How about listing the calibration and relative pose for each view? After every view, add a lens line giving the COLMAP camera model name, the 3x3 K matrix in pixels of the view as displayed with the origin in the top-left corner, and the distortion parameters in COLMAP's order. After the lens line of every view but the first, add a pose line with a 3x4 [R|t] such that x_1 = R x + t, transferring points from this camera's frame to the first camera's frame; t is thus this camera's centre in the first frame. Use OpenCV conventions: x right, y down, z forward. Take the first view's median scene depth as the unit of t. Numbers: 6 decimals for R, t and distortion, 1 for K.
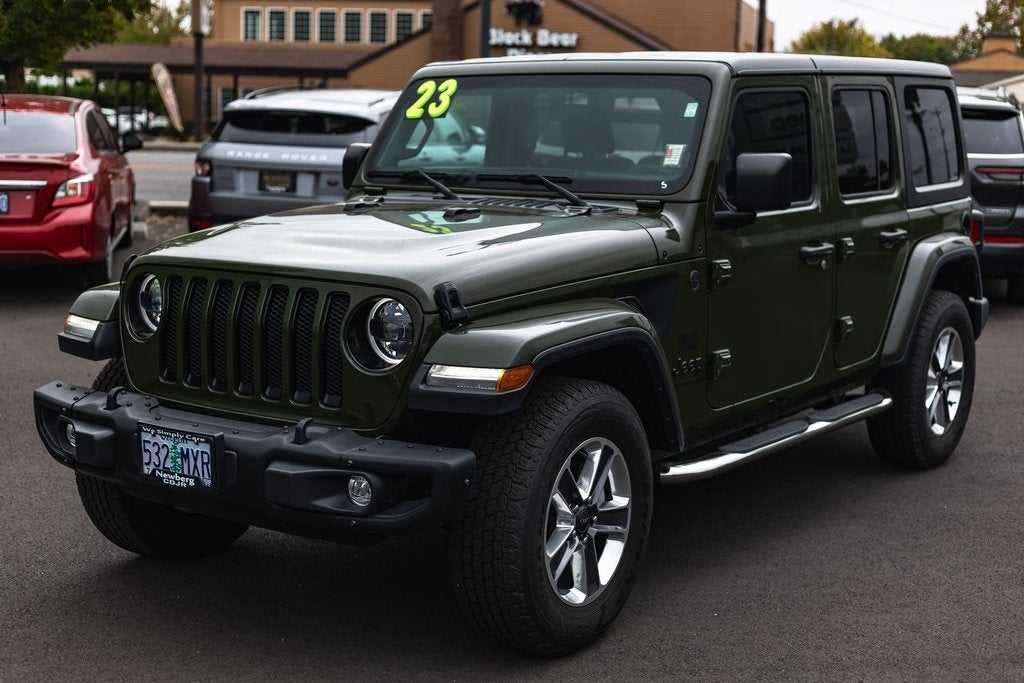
lens RADIAL K [[1490.4, 0, 512.0], [0, 1490.4, 341.5], [0, 0, 1]] dist [0.003355, 0.036688]
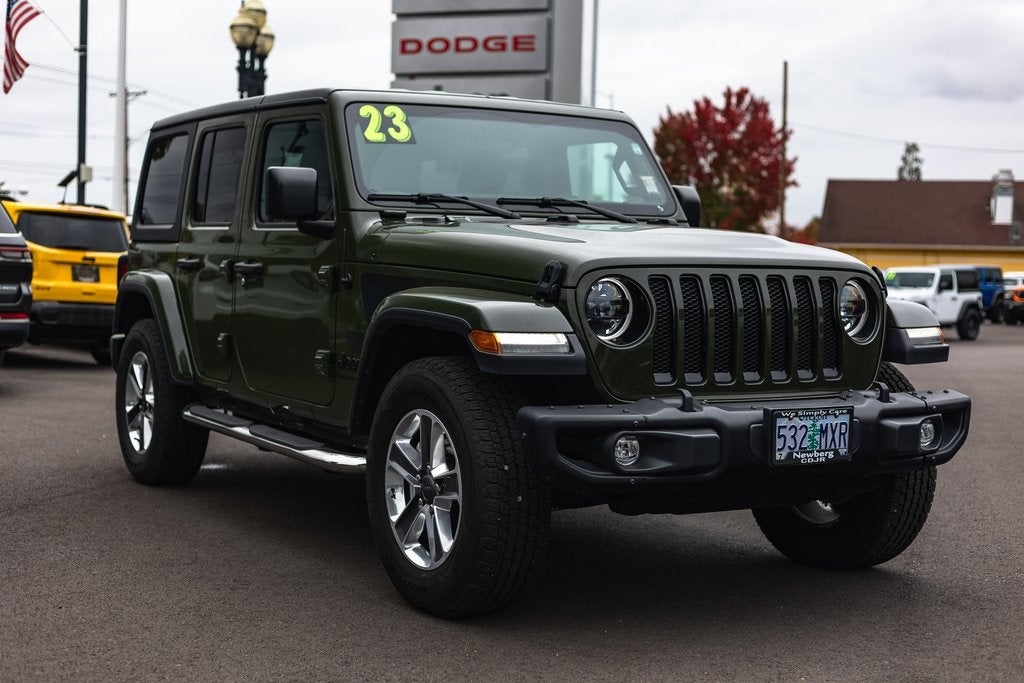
lens RADIAL K [[1490.4, 0, 512.0], [0, 1490.4, 341.5], [0, 0, 1]] dist [0.003355, 0.036688]
pose [[0.408181, -0.047753, 0.911651, -1.261700], [0.125884, 0.992035, -0.004399, -0.009999], [-0.904180, 0.116557, 0.410941, 0.748948]]
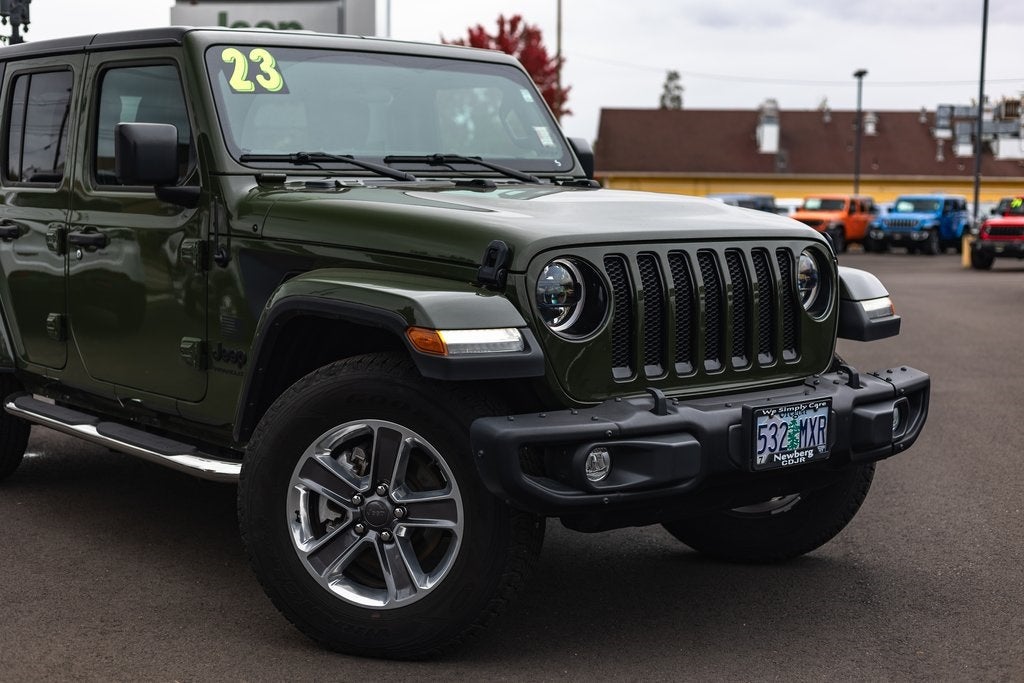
lens RADIAL K [[1490.4, 0, 512.0], [0, 1490.4, 341.5], [0, 0, 1]] dist [0.003355, 0.036688]
pose [[0.256519, -0.104994, 0.960820, -1.150795], [0.146897, 0.986769, 0.068611, -0.067778], [-0.955311, 0.123541, 0.268549, 0.906801]]
